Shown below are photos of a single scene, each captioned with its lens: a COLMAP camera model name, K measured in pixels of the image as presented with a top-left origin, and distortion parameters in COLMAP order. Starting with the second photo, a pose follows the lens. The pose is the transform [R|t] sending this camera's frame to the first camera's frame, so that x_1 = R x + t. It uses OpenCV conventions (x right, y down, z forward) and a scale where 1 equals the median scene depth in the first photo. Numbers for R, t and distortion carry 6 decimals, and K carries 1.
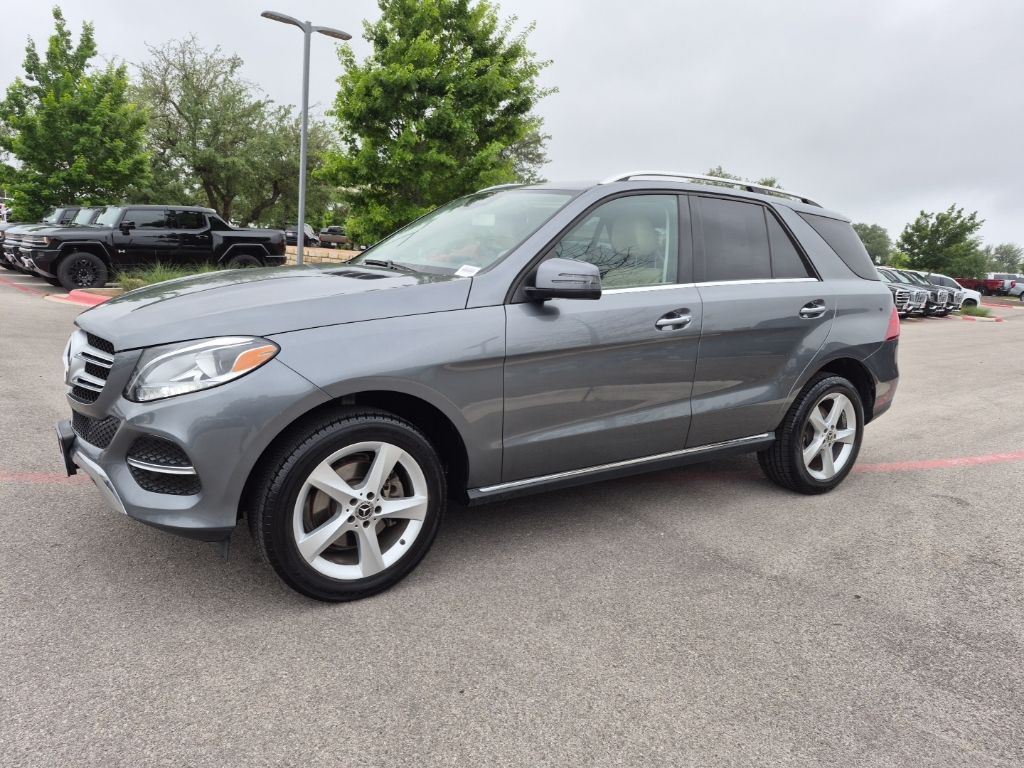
lens RADIAL K [[715.9, 0, 506.5], [0, 715.9, 384.9], [0, 0, 1]] dist [0.079301, -0.072115]
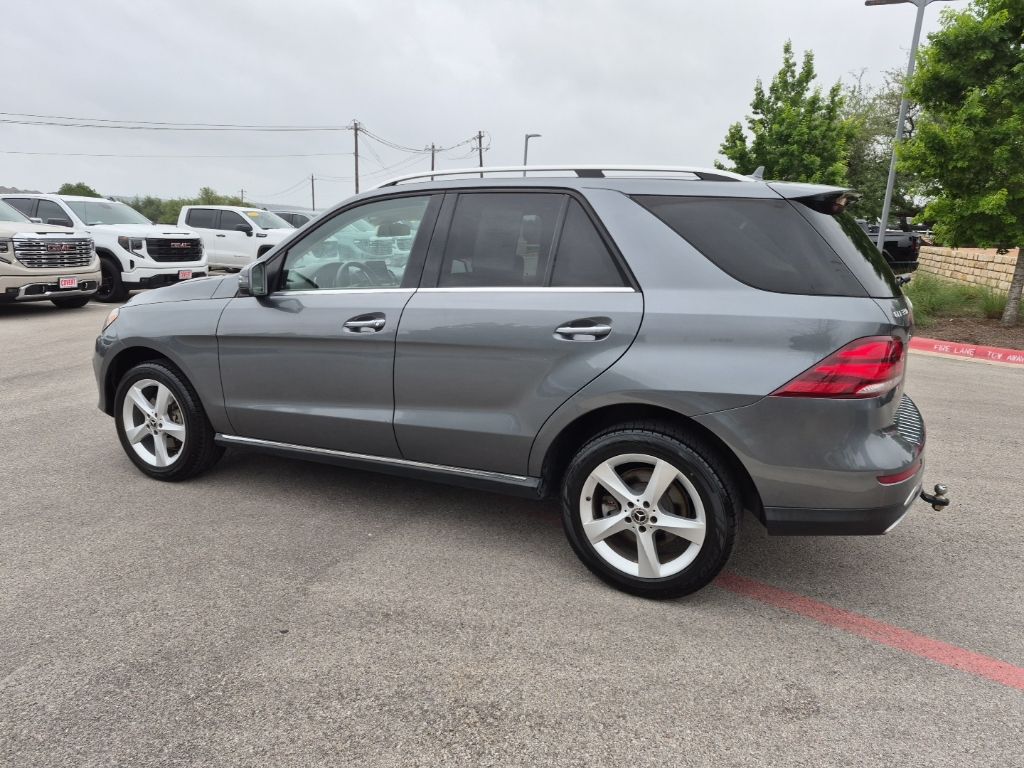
lens RADIAL K [[715.9, 0, 506.5], [0, 715.9, 384.9], [0, 0, 1]] dist [0.079301, -0.072115]
pose [[0.492822, 0.134162, -0.859725, 0.967449], [-0.144688, 0.986922, 0.071072, -0.083846], [0.858016, 0.089366, 0.505788, 0.538409]]
